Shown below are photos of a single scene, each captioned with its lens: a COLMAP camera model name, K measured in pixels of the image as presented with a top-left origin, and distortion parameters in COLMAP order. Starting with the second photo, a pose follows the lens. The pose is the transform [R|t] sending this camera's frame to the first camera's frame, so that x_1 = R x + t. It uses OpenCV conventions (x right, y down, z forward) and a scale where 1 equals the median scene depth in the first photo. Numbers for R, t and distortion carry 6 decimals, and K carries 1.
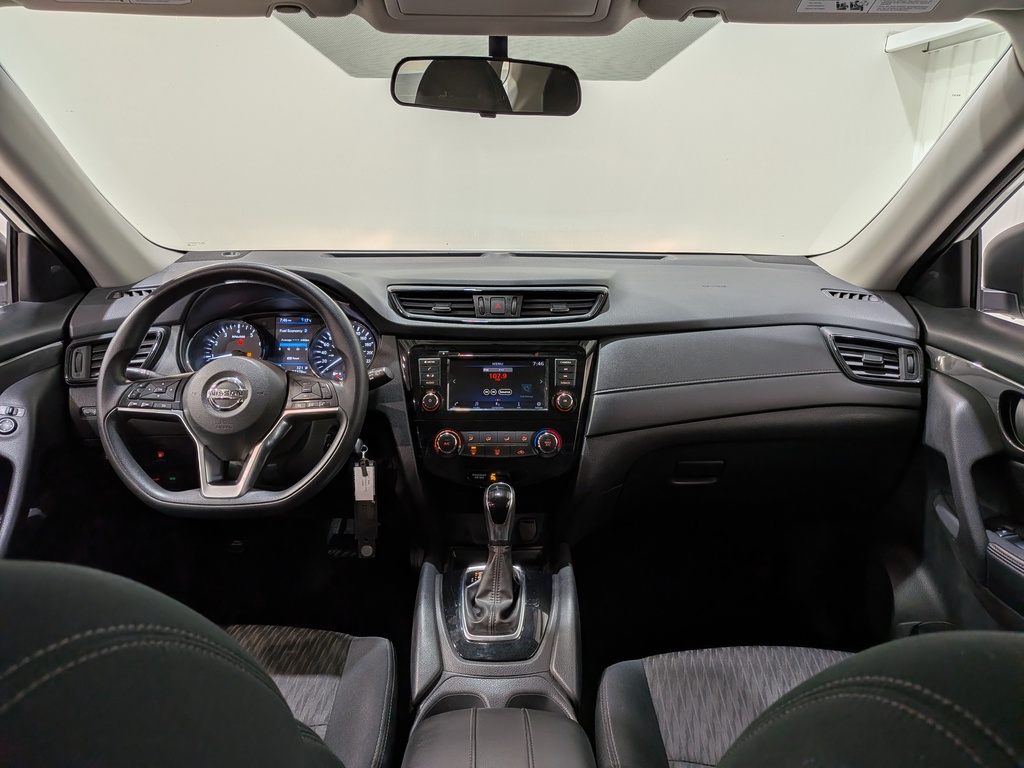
lens RADIAL K [[741.3, 0, 512.0], [0, 741.3, 384.0], [0, 0, 1]] dist [0.098473, -0.191202]
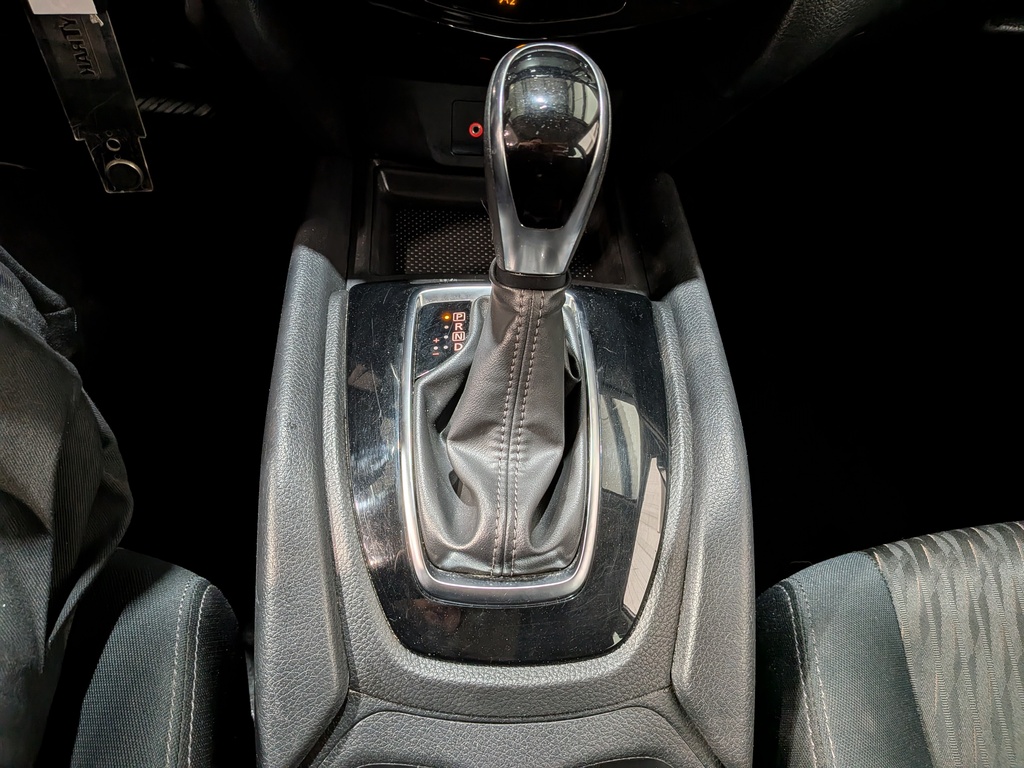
lens RADIAL K [[761.7, 0, 509.1], [0, 761.7, 399.9], [0, 0, 1]] dist [-0.004669, -0.006061]
pose [[0.996764, 0.027707, 0.075455, -0.041832], [-0.069876, 0.762659, 0.643015, 0.054509], [-0.039730, -0.646207, 0.762127, 0.667114]]
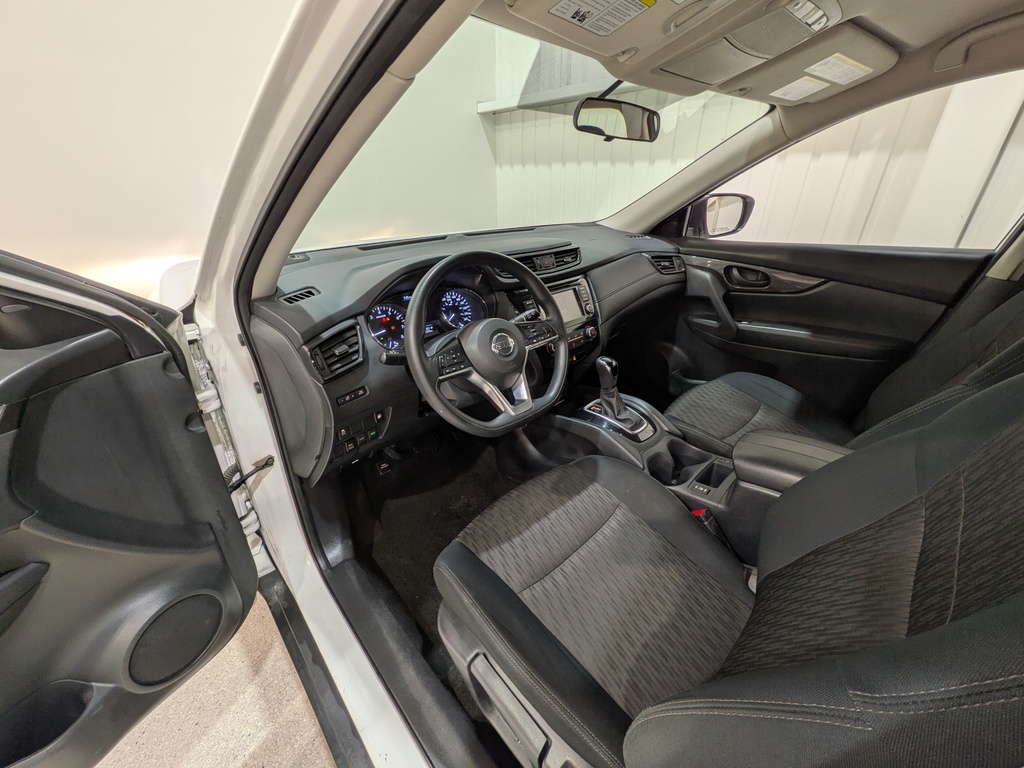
lens RADIAL K [[407.3, 0, 512.0], [0, 407.3, 384.0], [0, 0, 1]] dist [-0.000163, -0.000159]
pose [[0.744978, -0.312614, 0.589305, -0.730311], [0.205988, 0.948029, 0.242508, -0.085603], [-0.634490, -0.059273, 0.770655, 0.326915]]
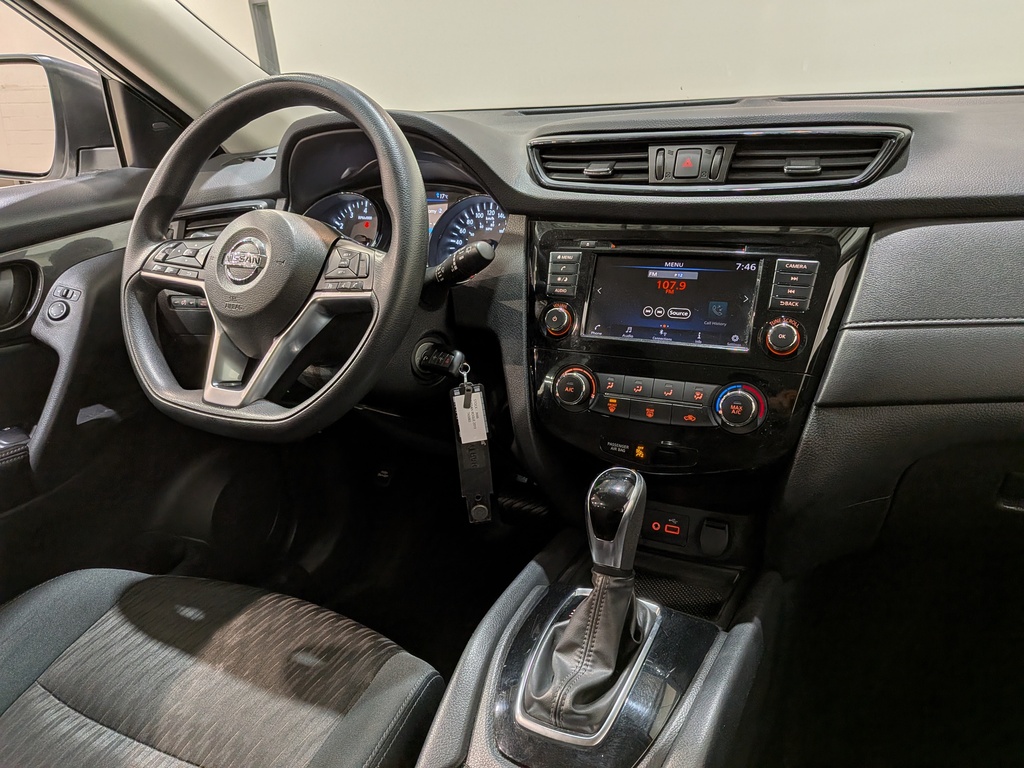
lens RADIAL K [[738.3, 0, 511.5], [0, 738.3, 397.3], [0, 0, 1]] dist [0.104915, -0.218522]
pose [[0.892338, 0.118730, -0.435473, 0.138177], [-0.062127, 0.987909, 0.142044, 0.001169], [0.447073, -0.099696, 0.888924, 0.411637]]
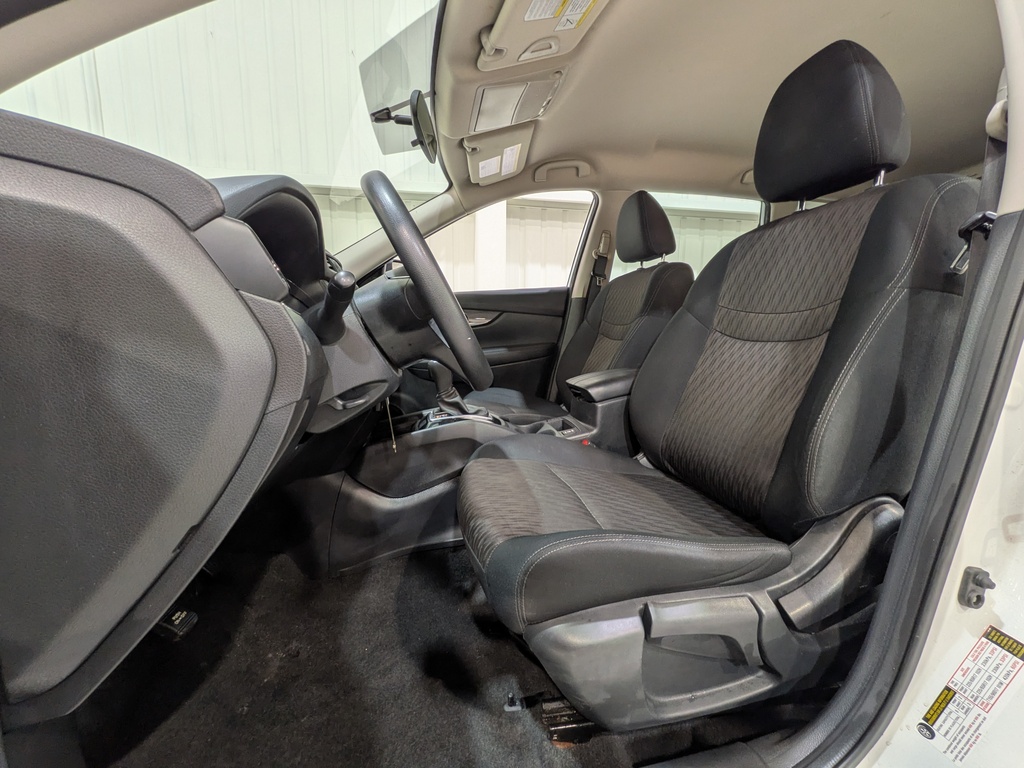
lens RADIAL K [[407.3, 0, 512.0], [0, 407.3, 384.0], [0, 0, 1]] dist [-0.000163, -0.000159]
pose [[-0.188695, -0.150323, 0.970462, -0.909999], [0.286227, 0.936890, 0.200777, 0.040655], [-0.939398, 0.315658, -0.133760, 0.886266]]
